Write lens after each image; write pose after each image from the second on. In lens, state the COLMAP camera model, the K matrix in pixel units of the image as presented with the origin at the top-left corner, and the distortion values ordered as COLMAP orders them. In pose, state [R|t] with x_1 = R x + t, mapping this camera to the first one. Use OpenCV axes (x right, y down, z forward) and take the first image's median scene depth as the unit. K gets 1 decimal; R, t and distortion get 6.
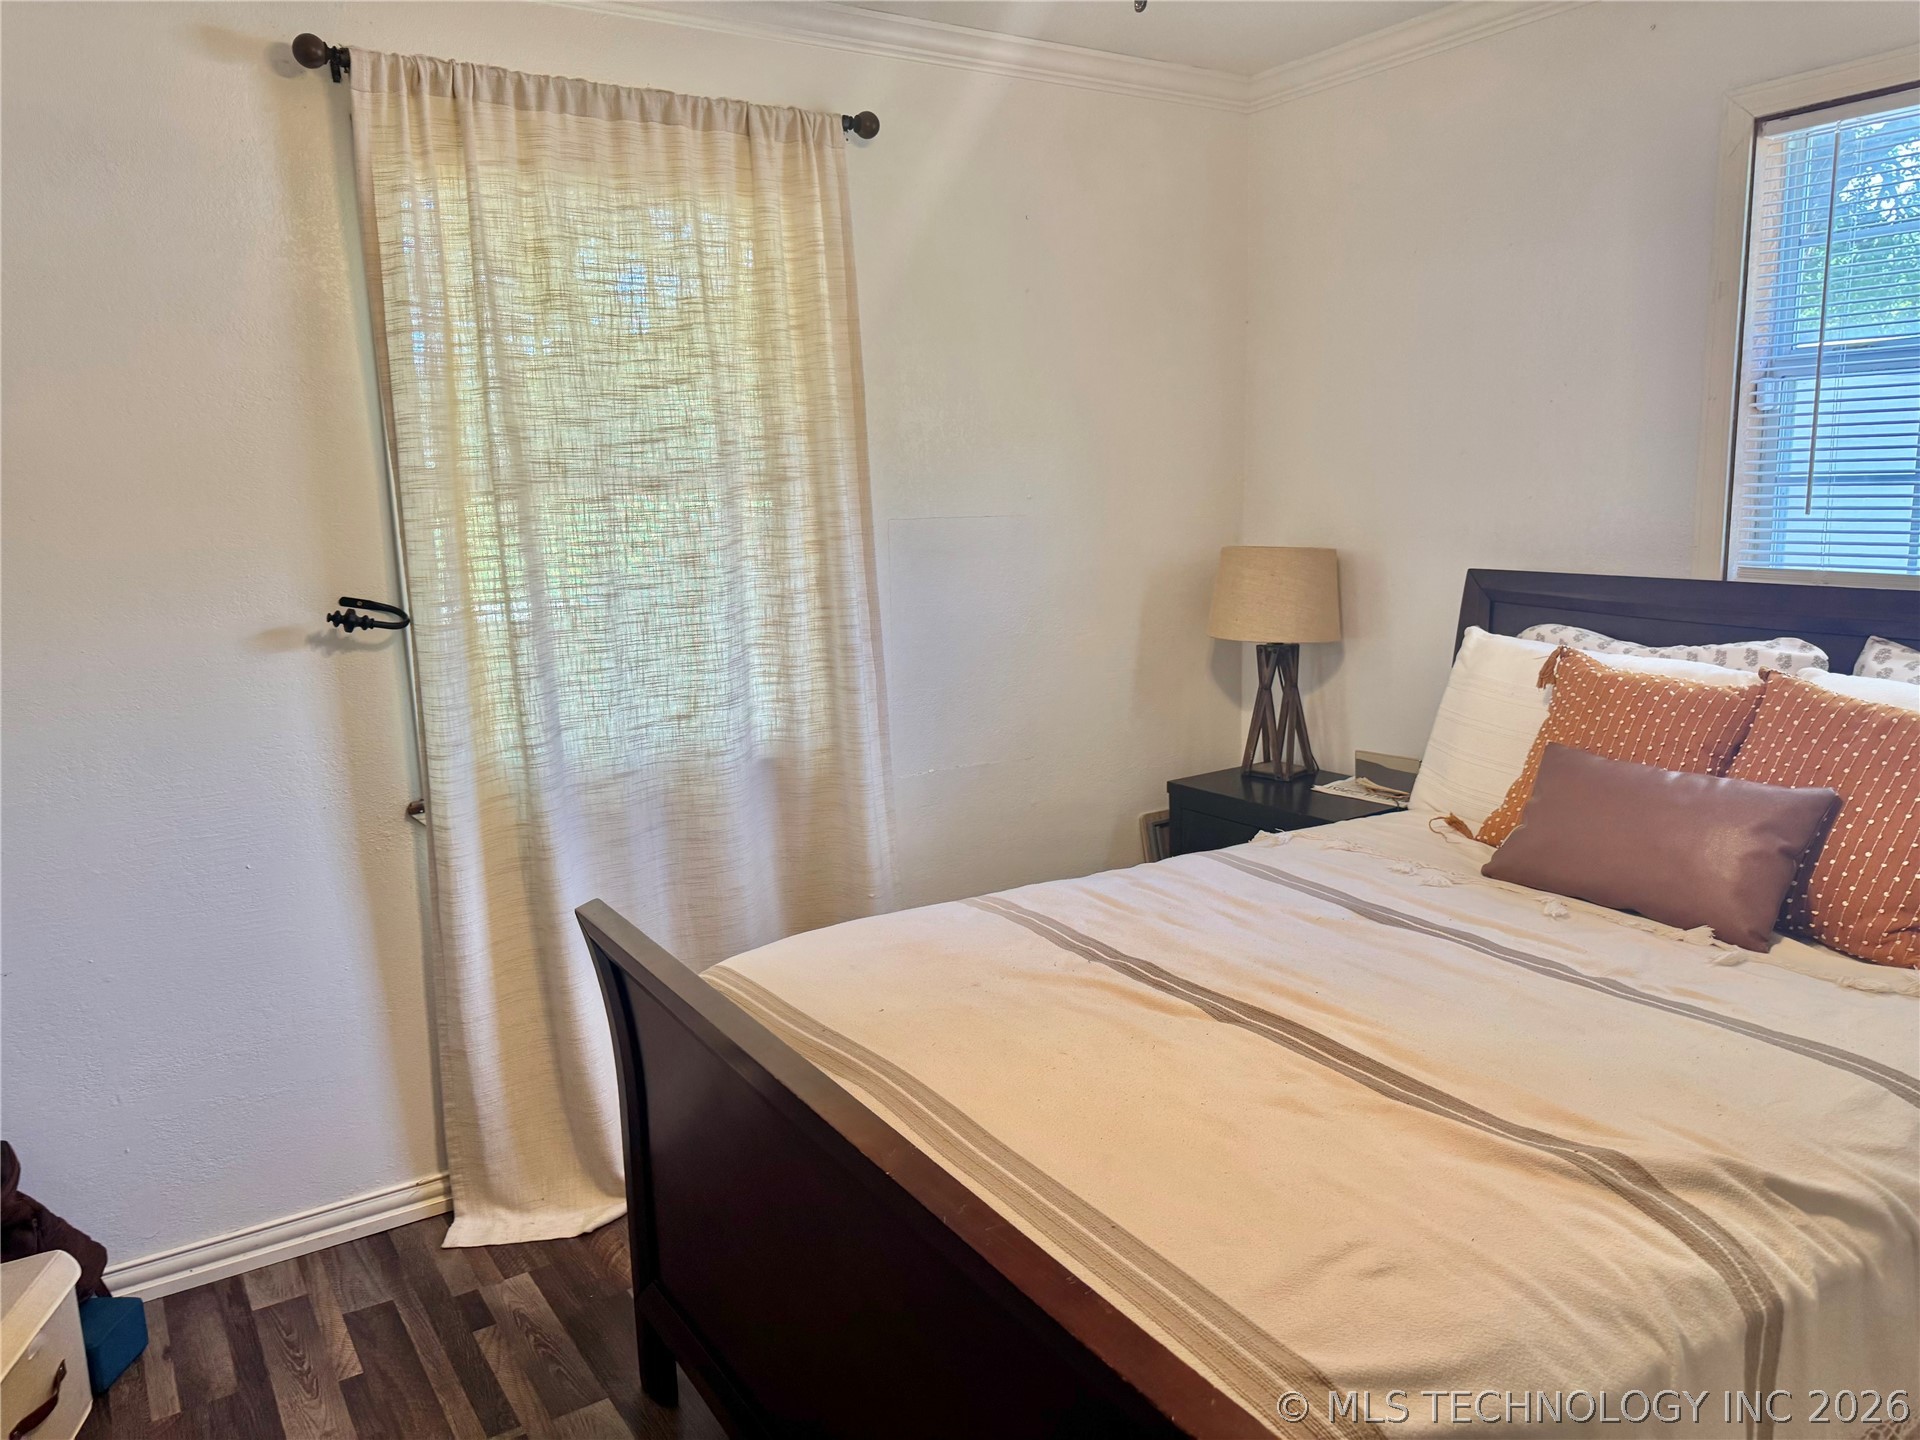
lens RADIAL K [[1358.7, 0, 960.0], [0, 1358.7, 720.0], [0, 0, 1]] dist [0.079470, -0.095780]
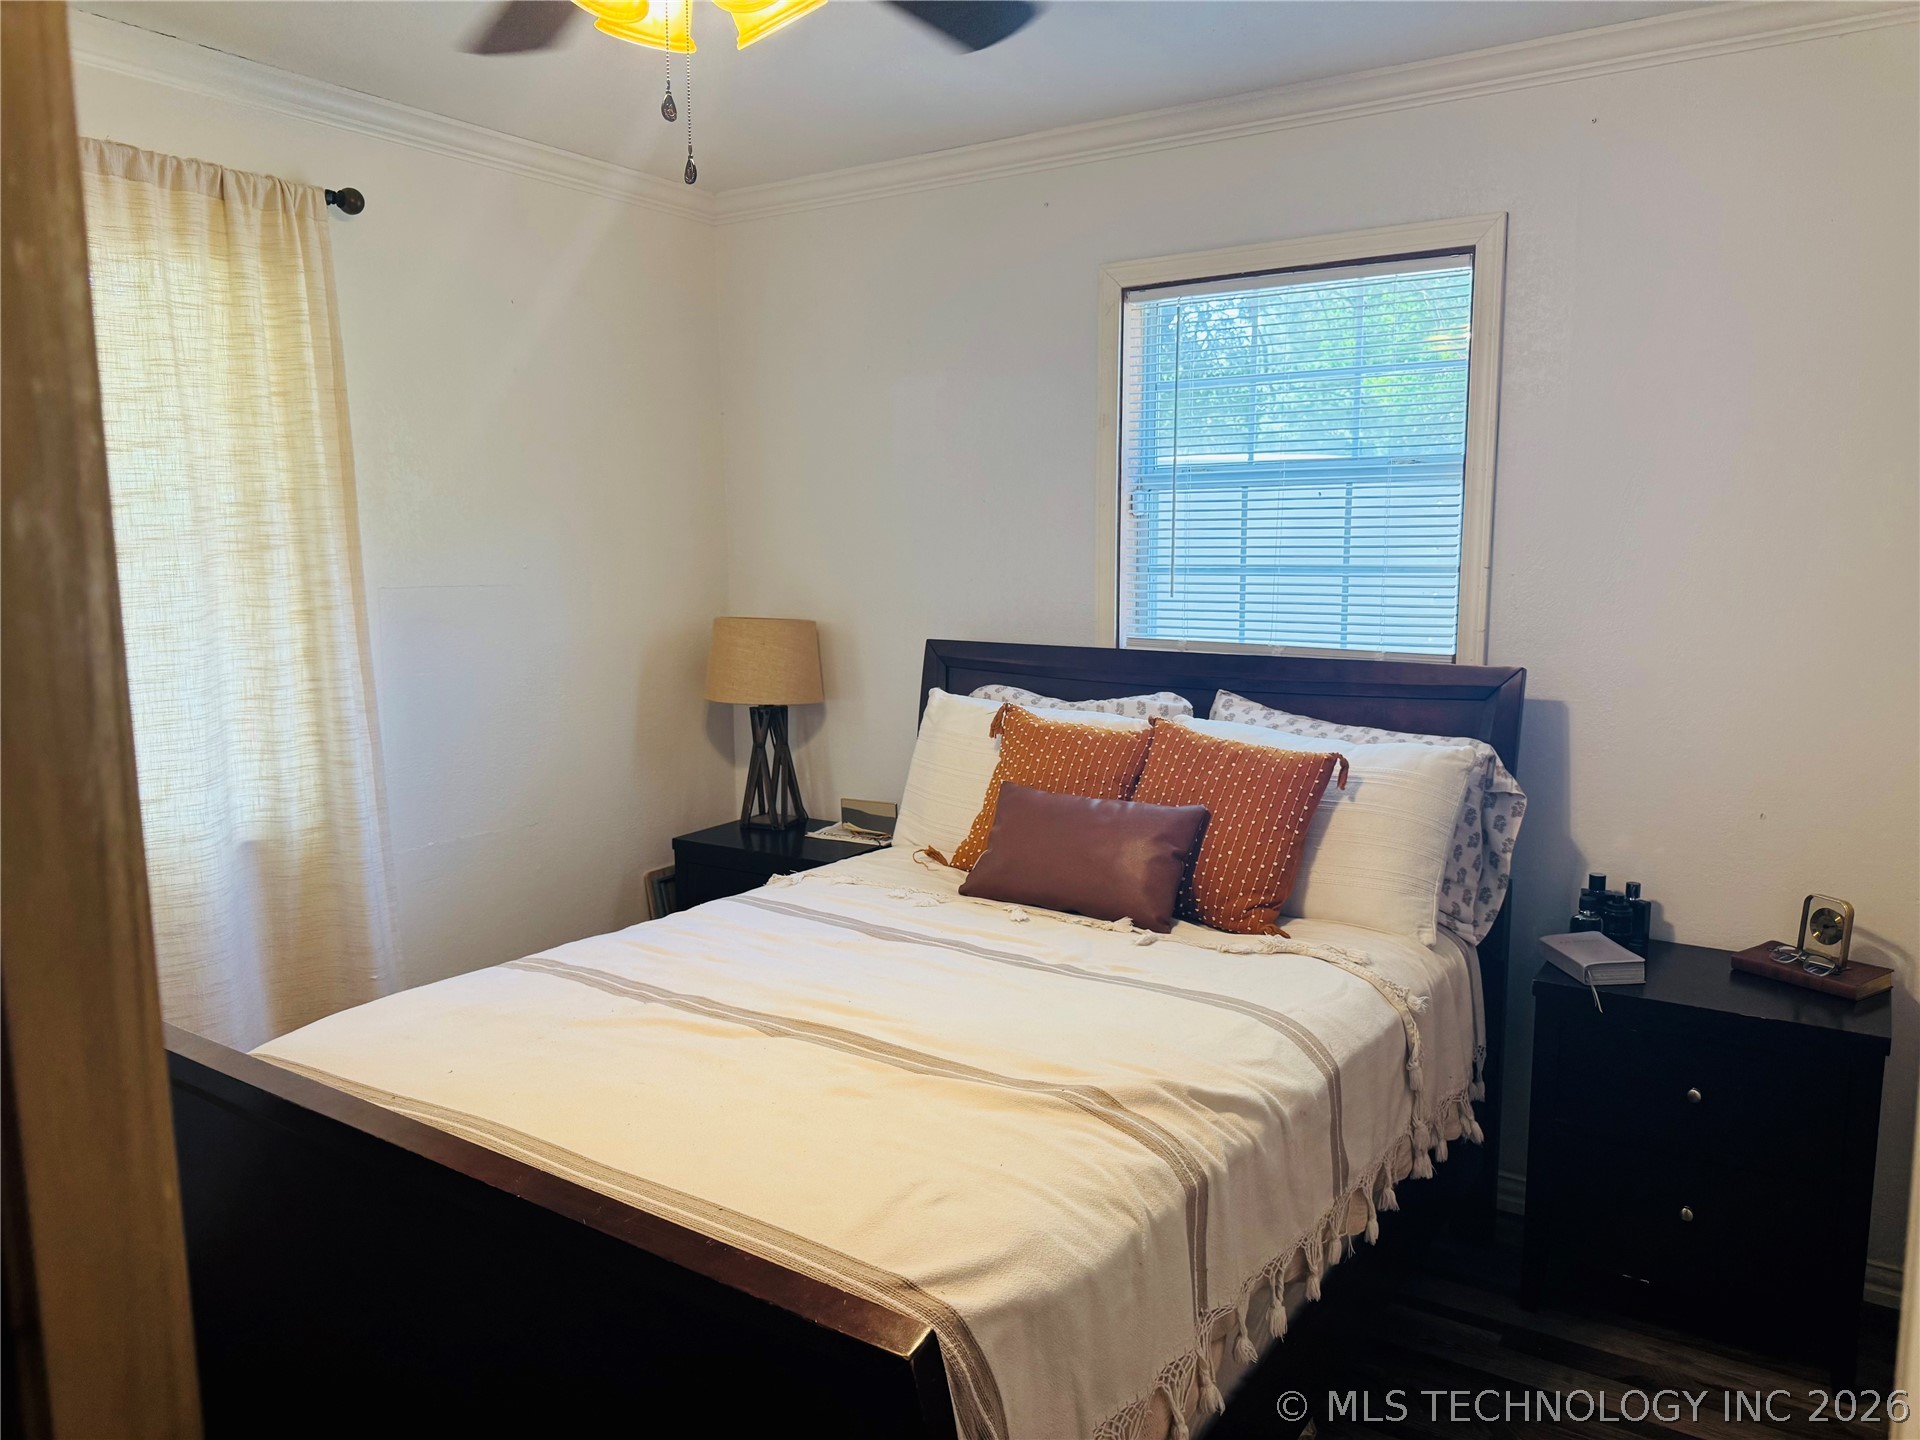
lens RADIAL K [[1358.7, 0, 960.0], [0, 1358.7, 720.0], [0, 0, 1]] dist [0.079470, -0.095780]
pose [[0.917713, -0.029840, 0.396122, -0.077148], [0.048064, 0.998190, -0.036157, 0.003281], [-0.394326, 0.052221, 0.917486, -0.087742]]
